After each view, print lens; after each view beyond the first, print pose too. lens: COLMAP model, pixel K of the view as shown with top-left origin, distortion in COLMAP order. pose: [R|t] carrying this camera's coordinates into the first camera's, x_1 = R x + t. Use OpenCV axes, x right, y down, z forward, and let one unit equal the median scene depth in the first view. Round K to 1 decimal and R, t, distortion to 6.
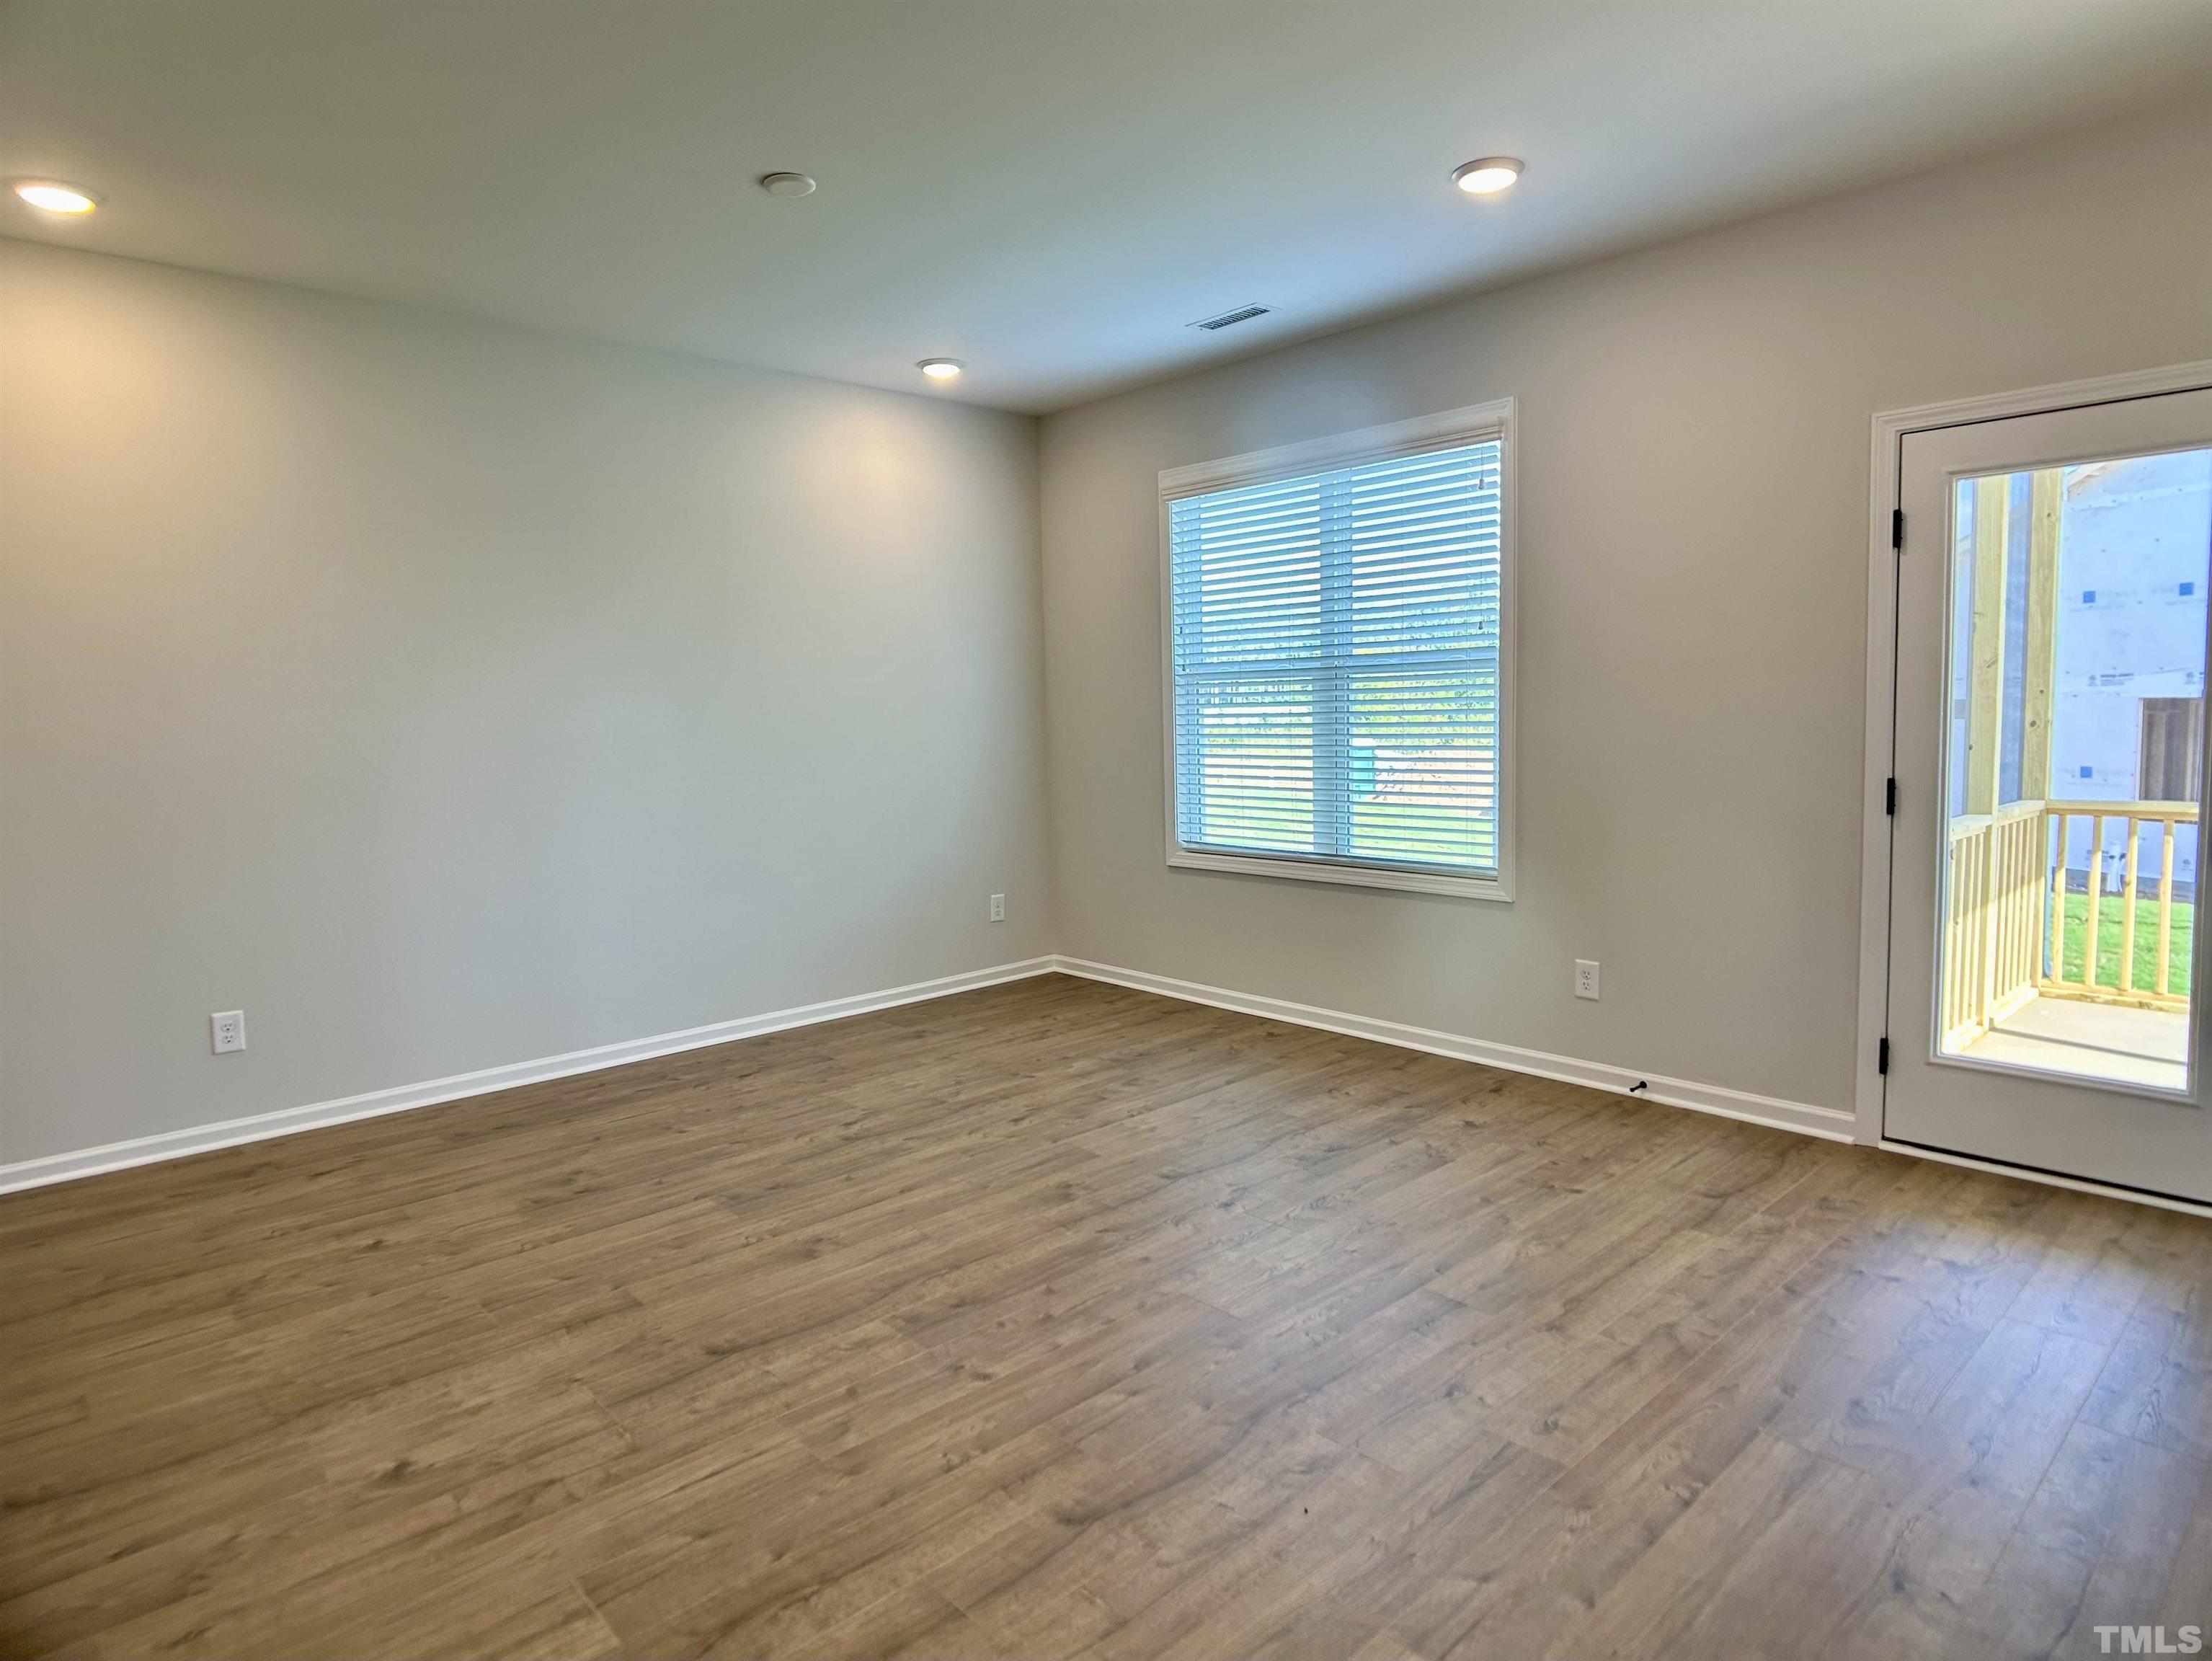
lens RADIAL K [[1266.7, 0, 1106.0], [0, 1266.7, 830.5], [0, 0, 1]] dist [-0.002728, -0.000865]
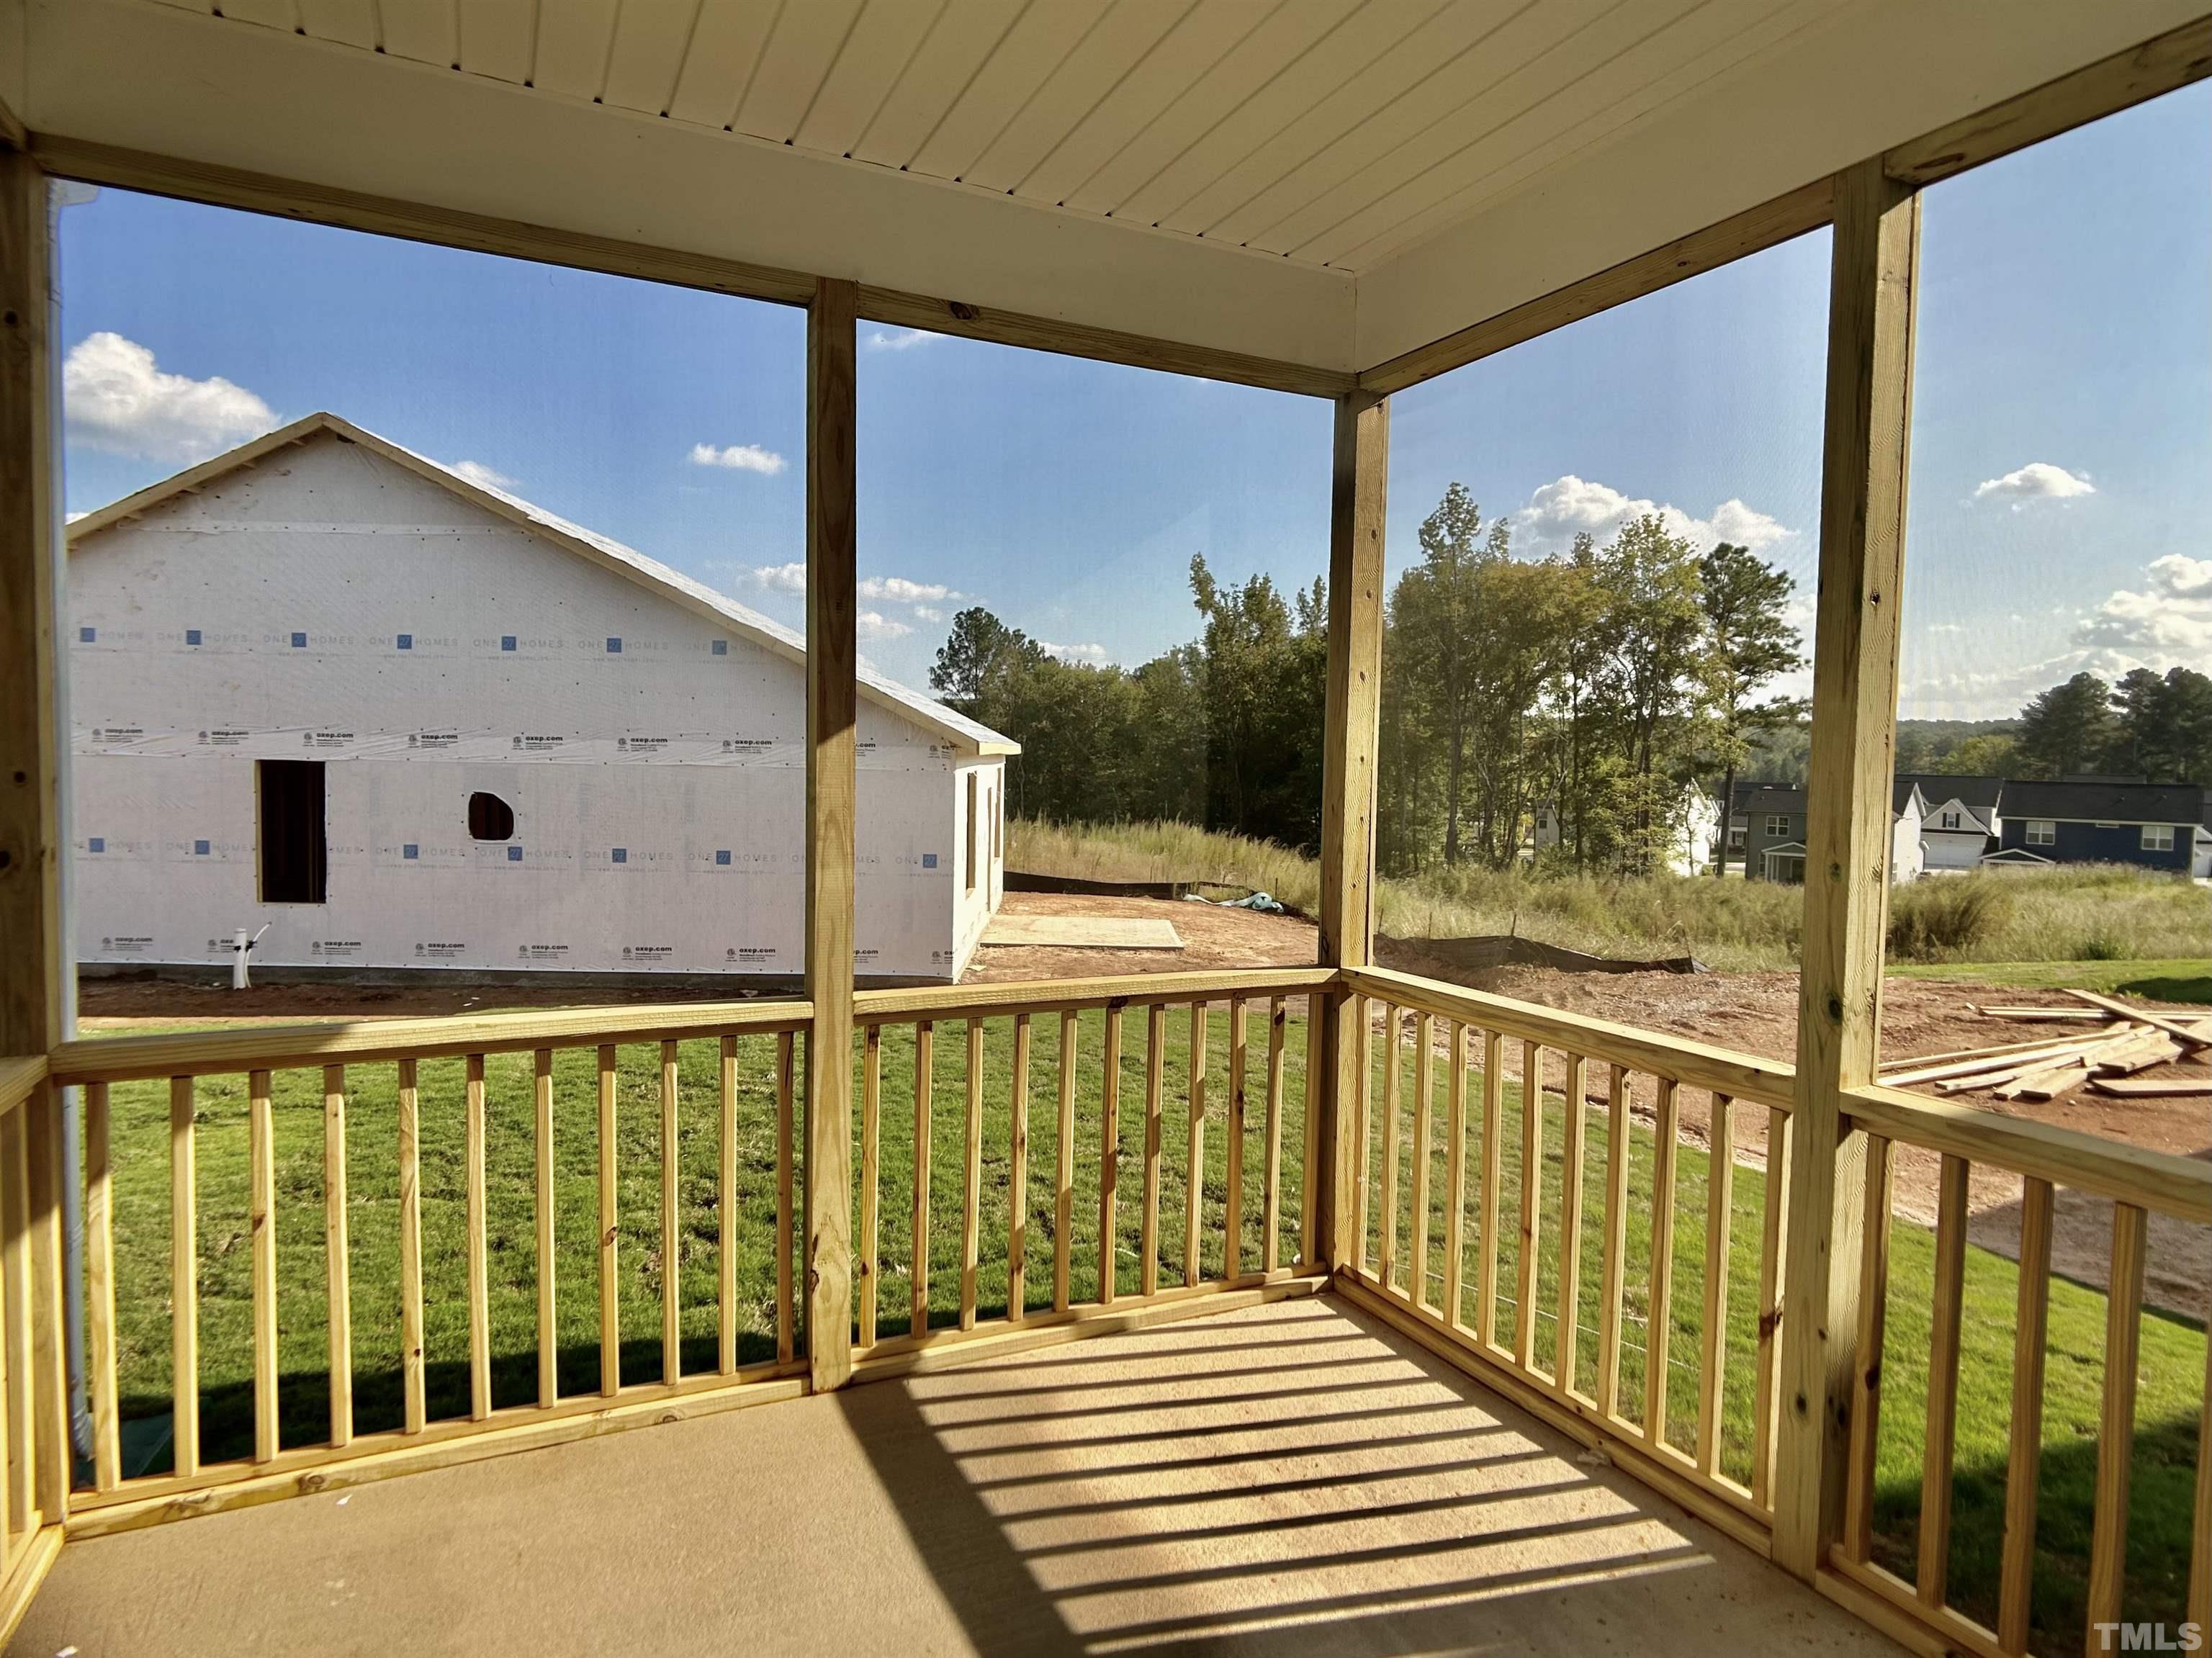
lens RADIAL K [[1266.4, 0, 1106.0], [0, 1266.4, 829.0], [0, 0, 1]] dist [-0.002728, -0.000865]
pose [[0.292261, -0.018218, 0.956165, 0.461034], [0.057759, 0.998330, 0.001367, -0.074233], [-0.954593, 0.054828, 0.292825, 0.562915]]
